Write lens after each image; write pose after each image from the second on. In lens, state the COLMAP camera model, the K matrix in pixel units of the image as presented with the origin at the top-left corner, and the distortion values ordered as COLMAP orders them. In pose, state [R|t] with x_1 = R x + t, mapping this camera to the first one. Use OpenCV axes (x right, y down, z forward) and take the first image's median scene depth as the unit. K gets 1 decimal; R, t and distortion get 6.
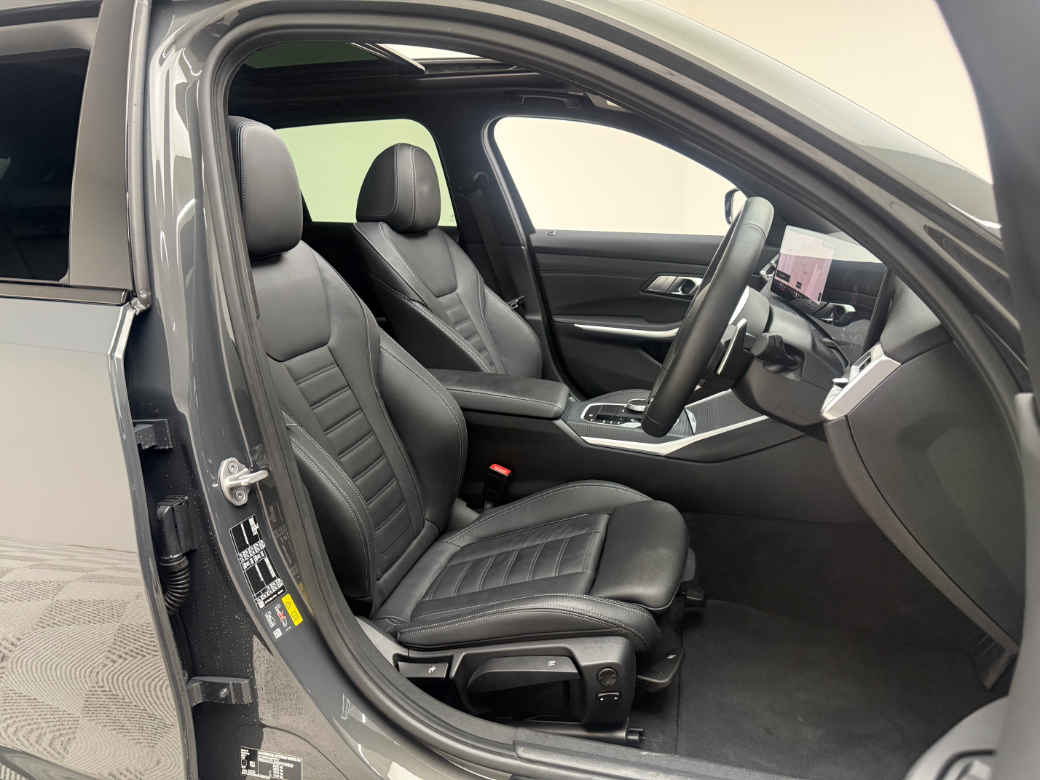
lens RADIAL K [[751.3, 0, 508.2], [0, 751.3, 389.1], [0, 0, 1]] dist [-0.002204, -0.003679]
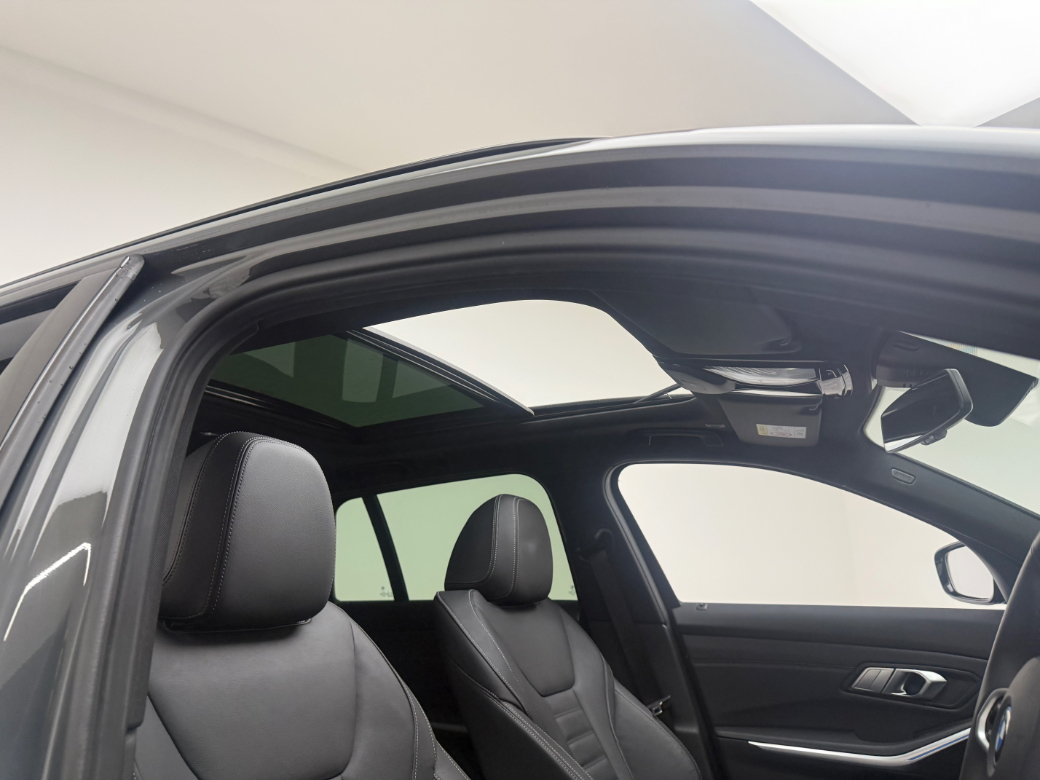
lens RADIAL K [[751.3, 0, 508.2], [0, 751.3, 389.1], [0, 0, 1]] dist [-0.002204, -0.003679]
pose [[0.983159, -0.059289, -0.172868, 0.010262], [-0.033325, 0.871892, -0.488563, -0.025505], [0.179689, 0.486096, 0.855232, 0.226444]]
